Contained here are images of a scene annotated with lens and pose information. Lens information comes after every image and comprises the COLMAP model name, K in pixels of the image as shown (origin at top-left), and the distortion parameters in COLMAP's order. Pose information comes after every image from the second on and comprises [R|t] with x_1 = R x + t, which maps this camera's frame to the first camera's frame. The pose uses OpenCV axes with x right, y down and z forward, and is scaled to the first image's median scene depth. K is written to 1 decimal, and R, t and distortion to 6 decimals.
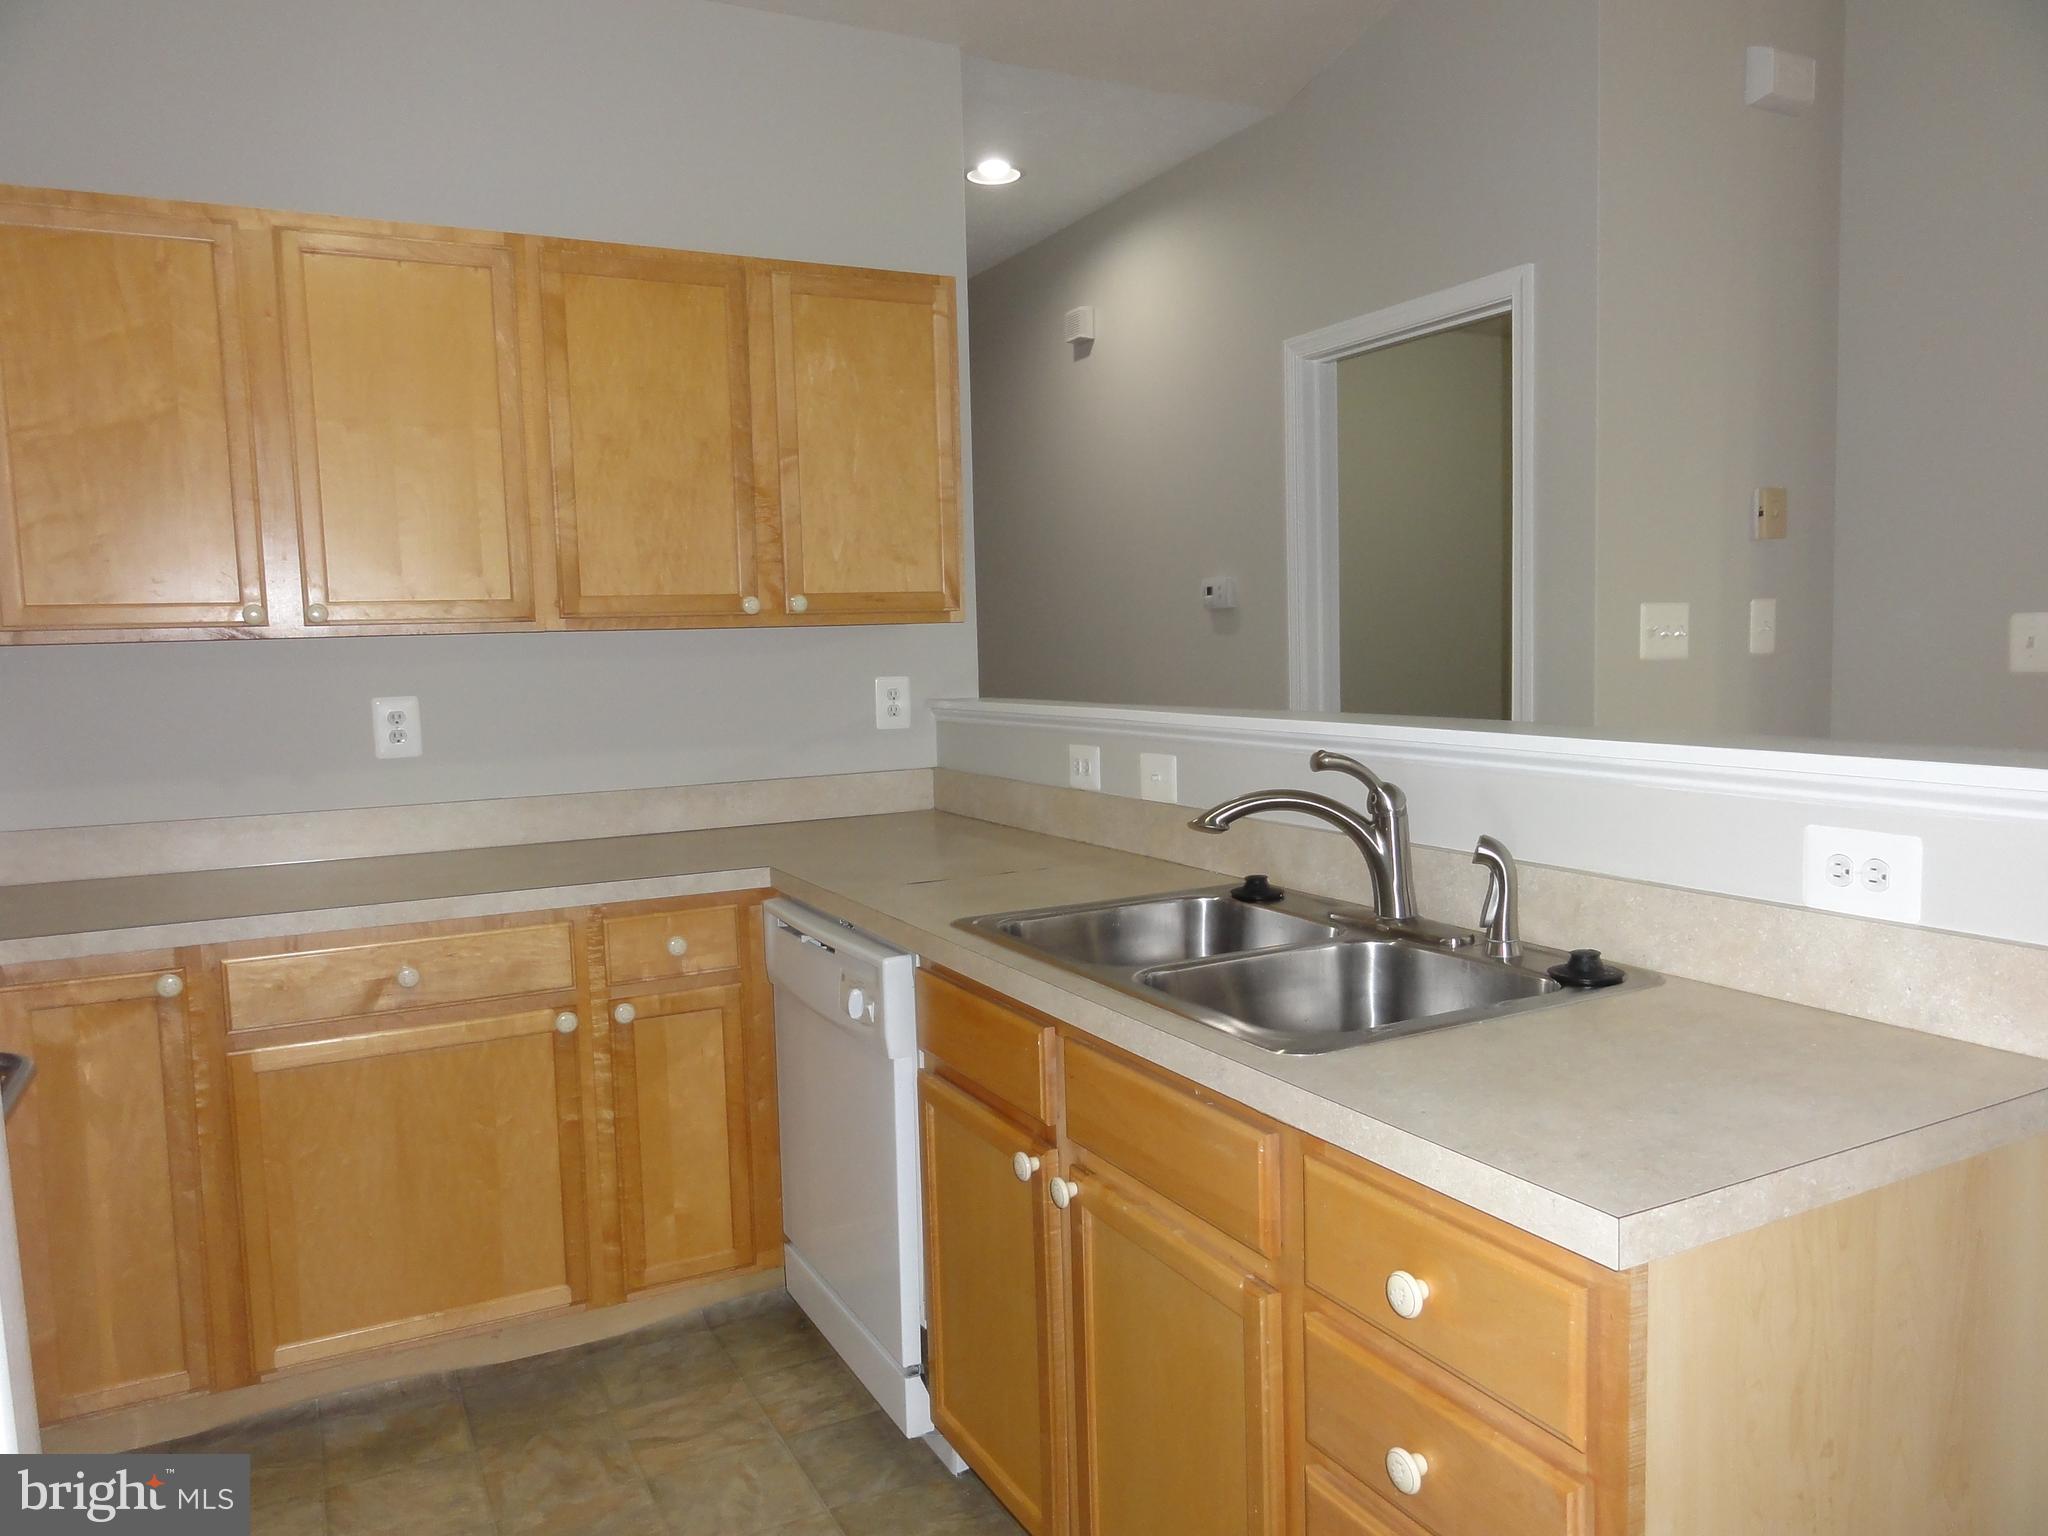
lens RADIAL K [[1452.0, 0, 1028.0], [0, 1452.0, 773.0], [0, 0, 1]] dist [-0.003288, 0.001167]
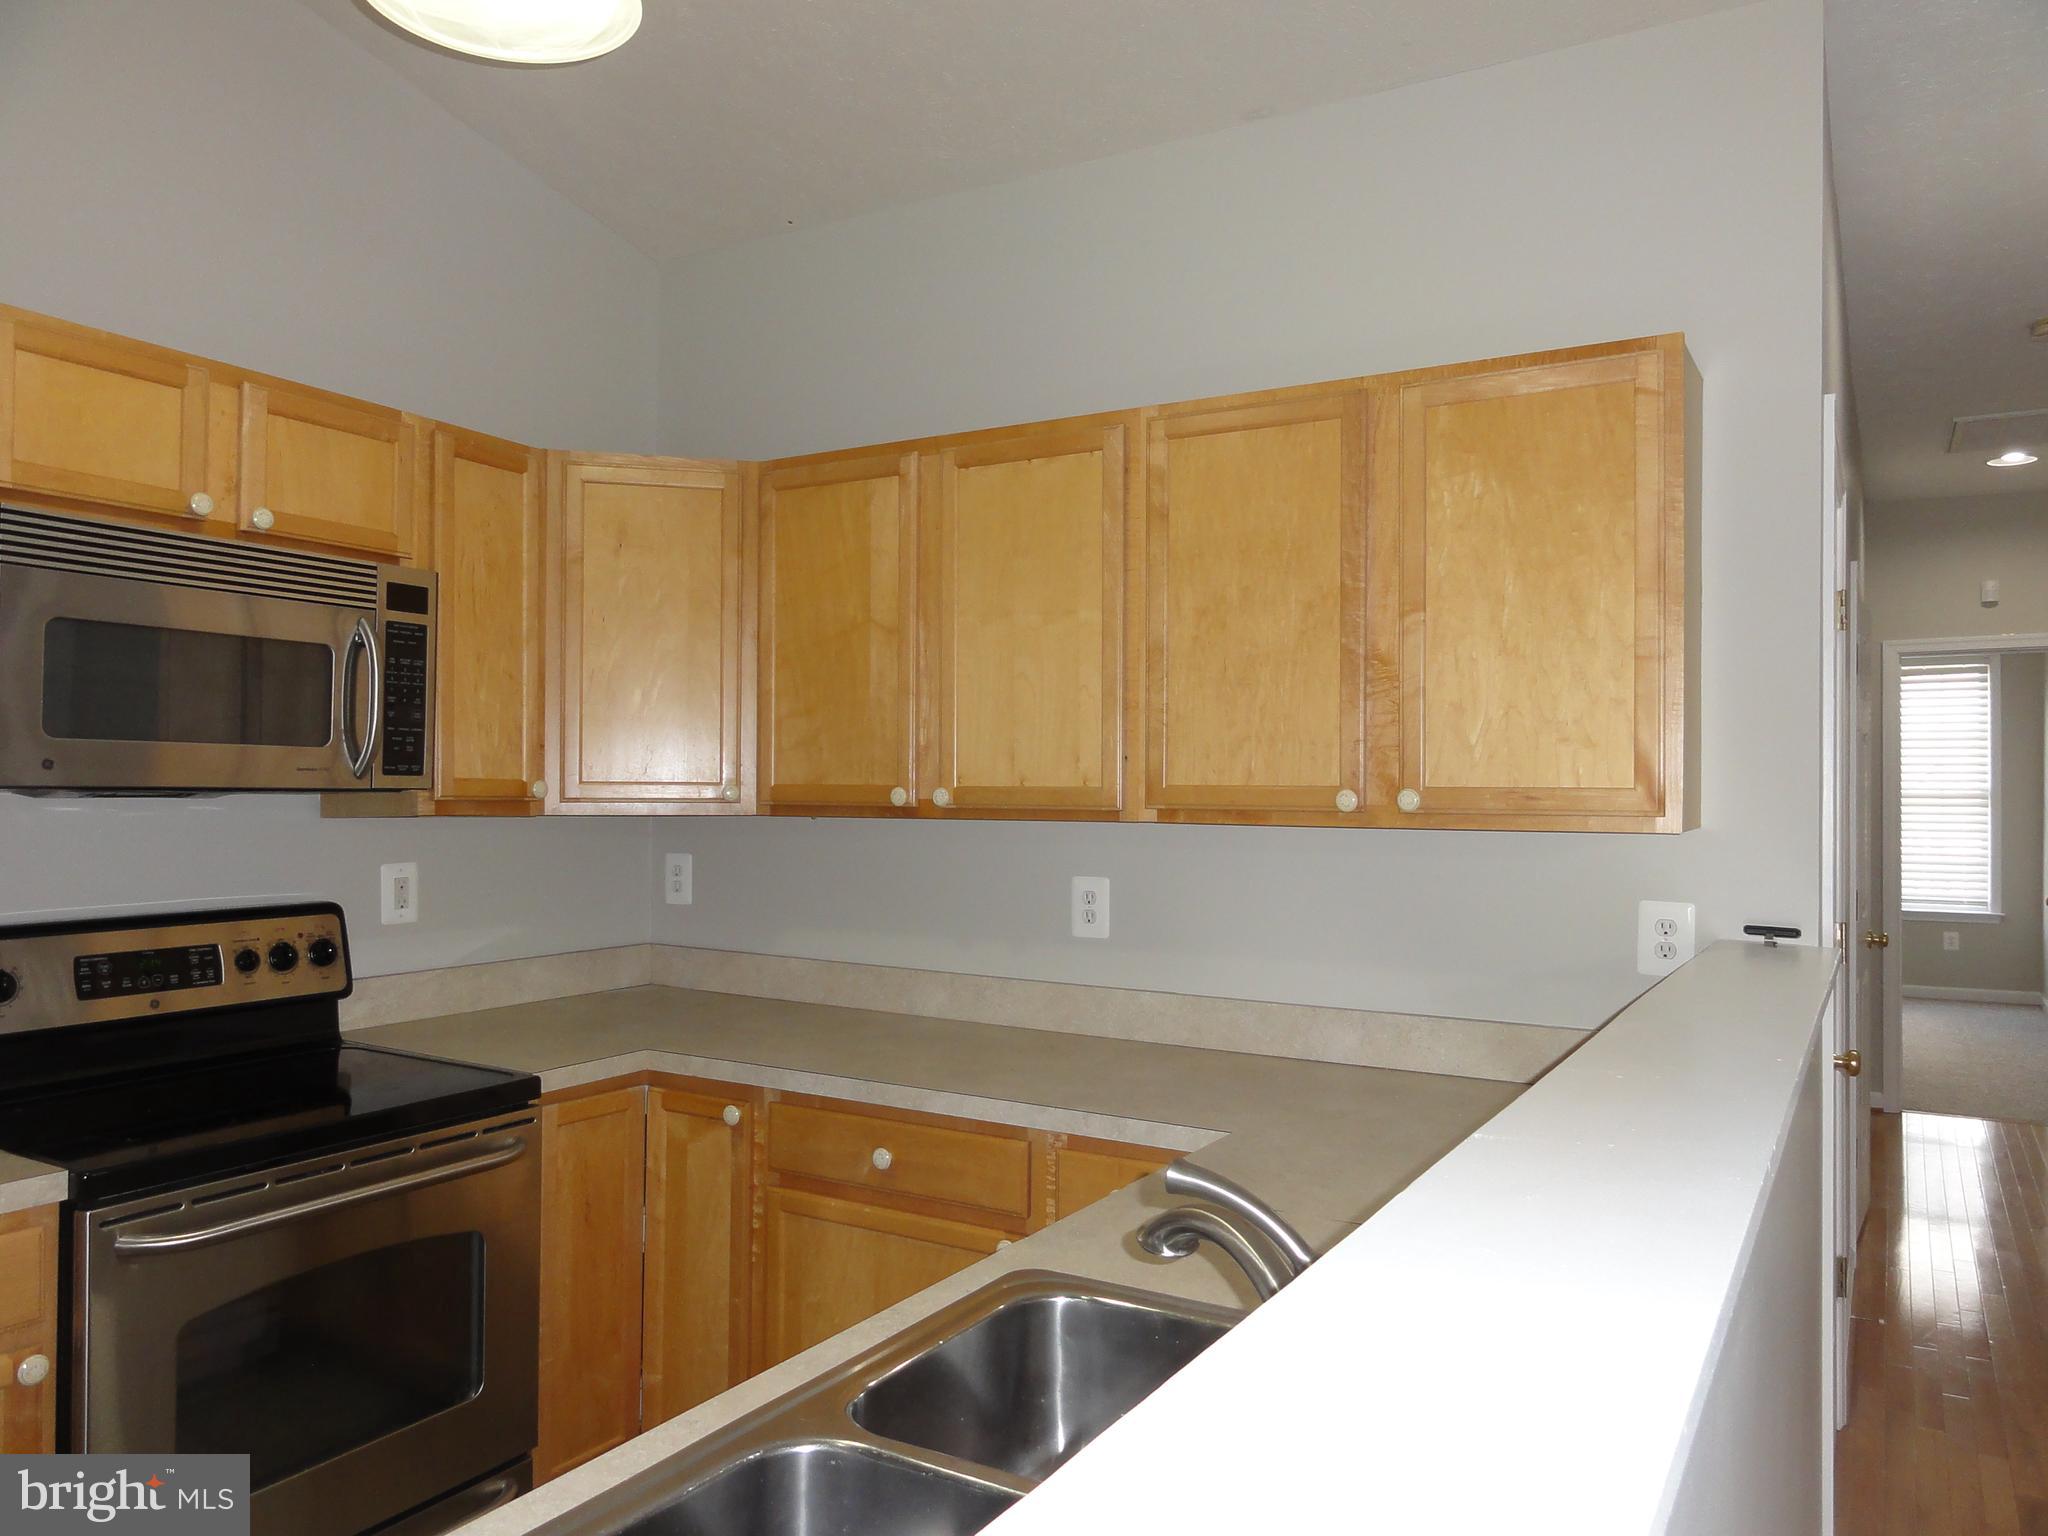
lens RADIAL K [[1452.0, 0, 1030.8], [0, 1452.0, 769.7], [0, 0, 1]] dist [-0.003288, 0.001167]
pose [[0.525732, 0.021326, -0.850383, 0.444011], [-0.102739, 0.993960, -0.038589, -0.093065], [0.844423, 0.107655, 0.524747, 0.478115]]
